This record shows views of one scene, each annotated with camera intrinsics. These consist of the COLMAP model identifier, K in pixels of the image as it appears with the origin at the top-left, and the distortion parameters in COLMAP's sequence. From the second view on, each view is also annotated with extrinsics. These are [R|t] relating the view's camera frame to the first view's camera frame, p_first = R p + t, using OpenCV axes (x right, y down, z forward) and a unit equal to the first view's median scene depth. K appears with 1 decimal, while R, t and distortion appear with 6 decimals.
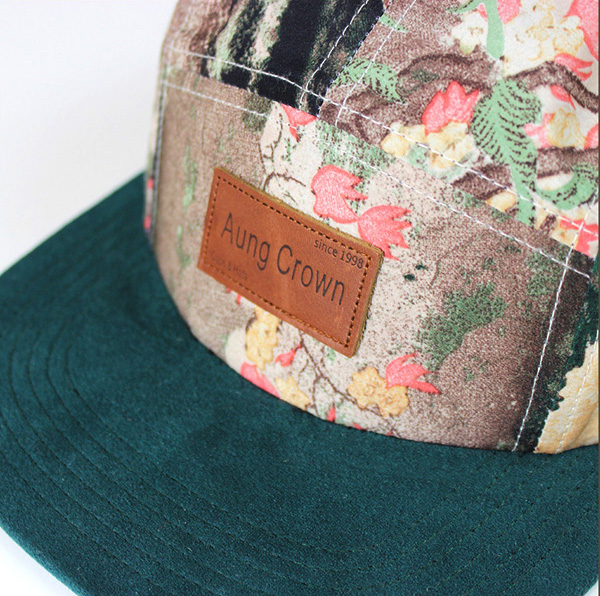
lens RADIAL K [[1133.5, 0, 277.8], [0, 1133.5, 313.9], [0, 0, 1]] dist [-0.042387, 0.000000]
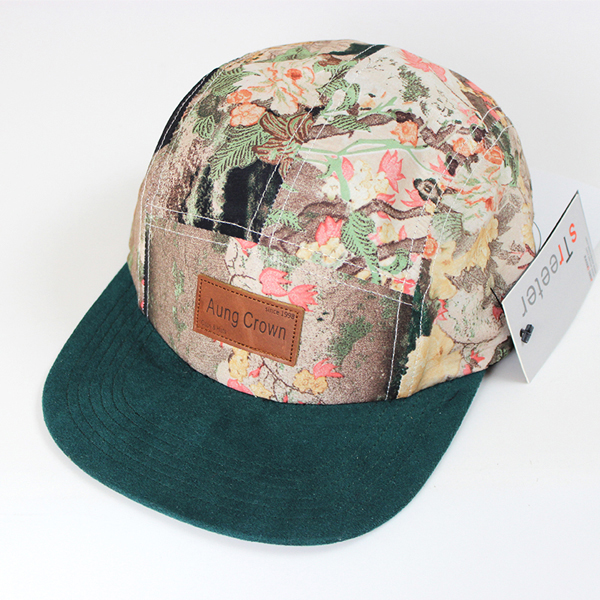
lens RADIAL K [[1133.5, 0, 299.4], [0, 1133.5, 300.0], [0, 0, 1]] dist [-0.042387, 0.000000]
pose [[0.964084, -0.172569, 0.201895, -0.283697], [0.169571, 0.984992, 0.032186, -0.127434], [-0.204419, 0.003205, 0.978878, -0.813382]]
